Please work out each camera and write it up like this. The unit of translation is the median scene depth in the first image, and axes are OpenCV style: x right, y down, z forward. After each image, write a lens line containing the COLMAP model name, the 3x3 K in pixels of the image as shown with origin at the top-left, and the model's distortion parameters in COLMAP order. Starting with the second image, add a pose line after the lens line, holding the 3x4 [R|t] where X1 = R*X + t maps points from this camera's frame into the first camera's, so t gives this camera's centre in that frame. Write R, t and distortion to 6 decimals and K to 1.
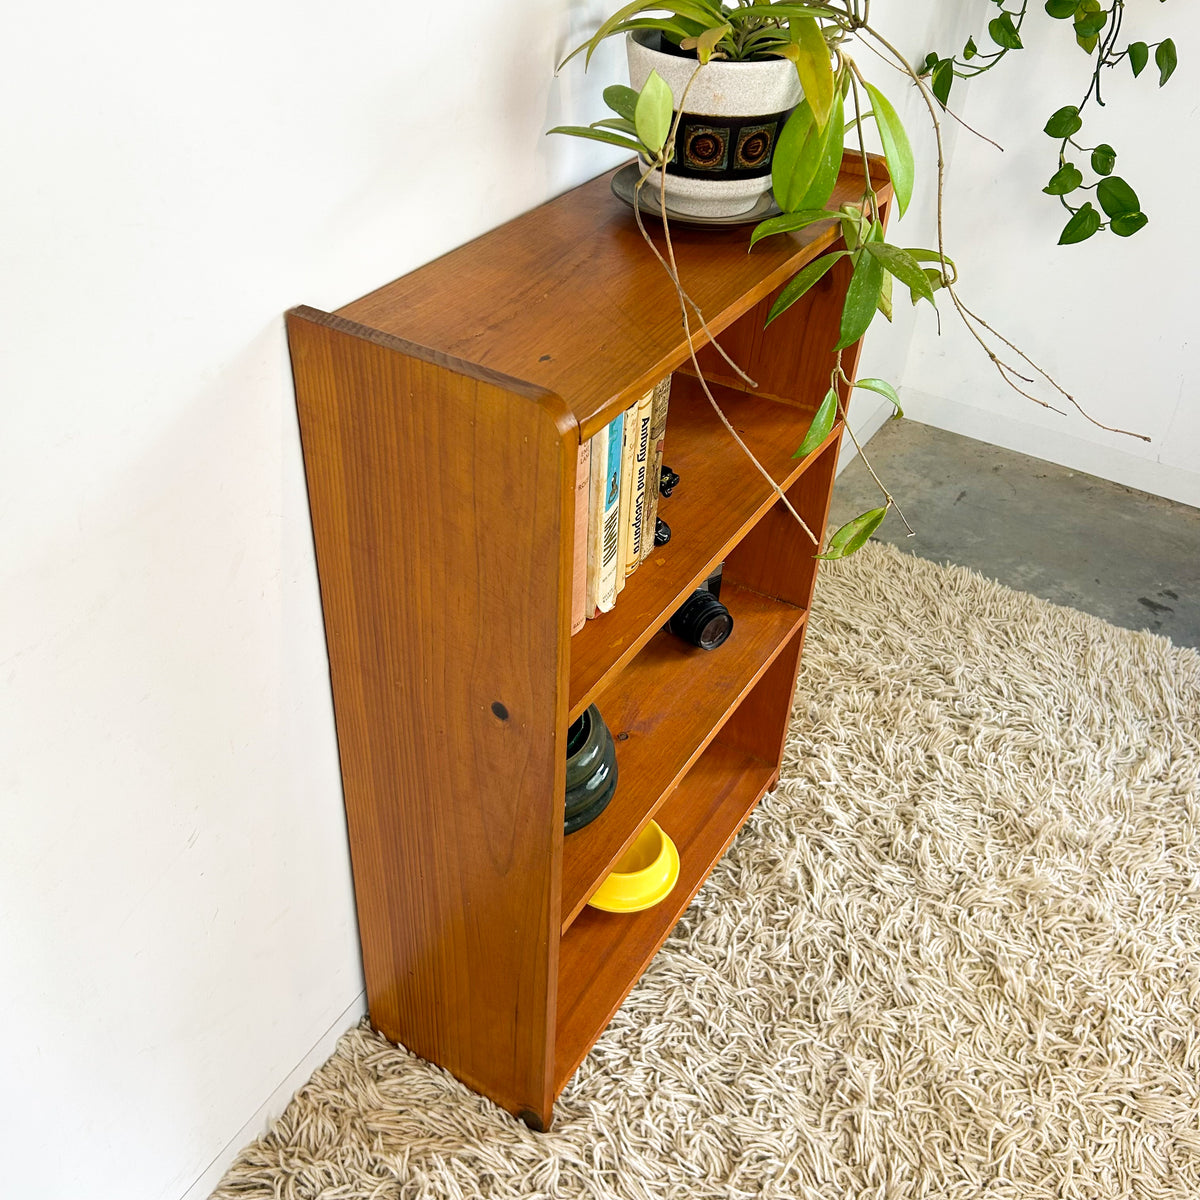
lens RADIAL K [[1256.5, 0, 600.0], [0, 1256.5, 600.0], [0, 0, 1]] dist [0.187616, -0.664730]
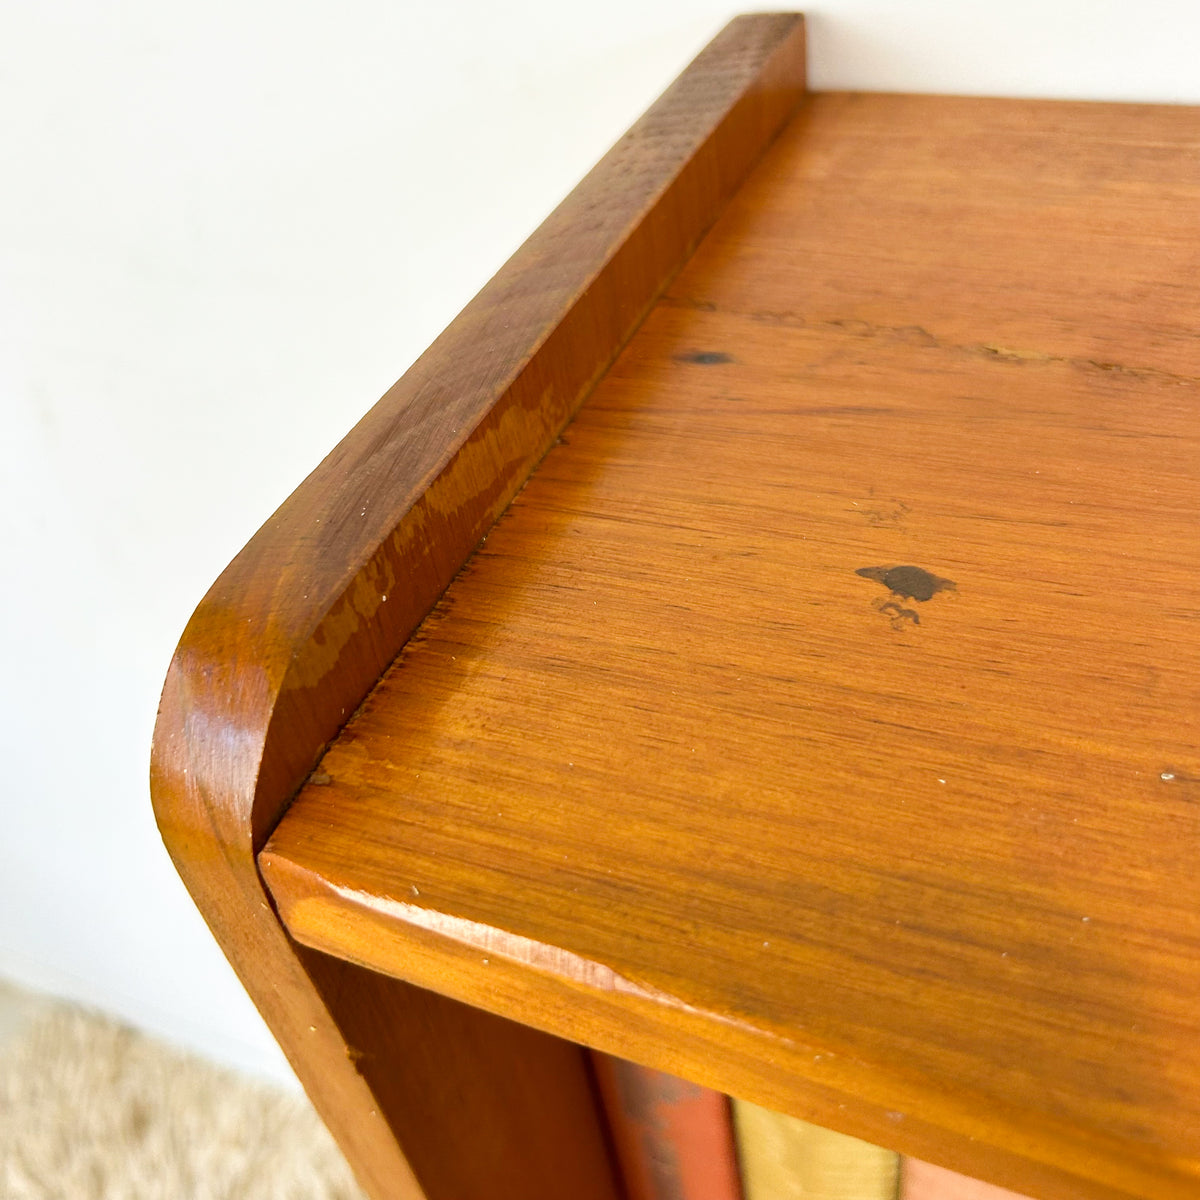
lens RADIAL K [[1265.4, 0, 568.6], [0, 1265.4, 601.8], [0, 0, 1]] dist [0.089001, -0.261797]
pose [[0.108728, 0.625121, -0.772918, 0.056605], [-0.489427, 0.710423, 0.505728, -0.145181], [0.865240, 0.323300, 0.383194, 0.489859]]
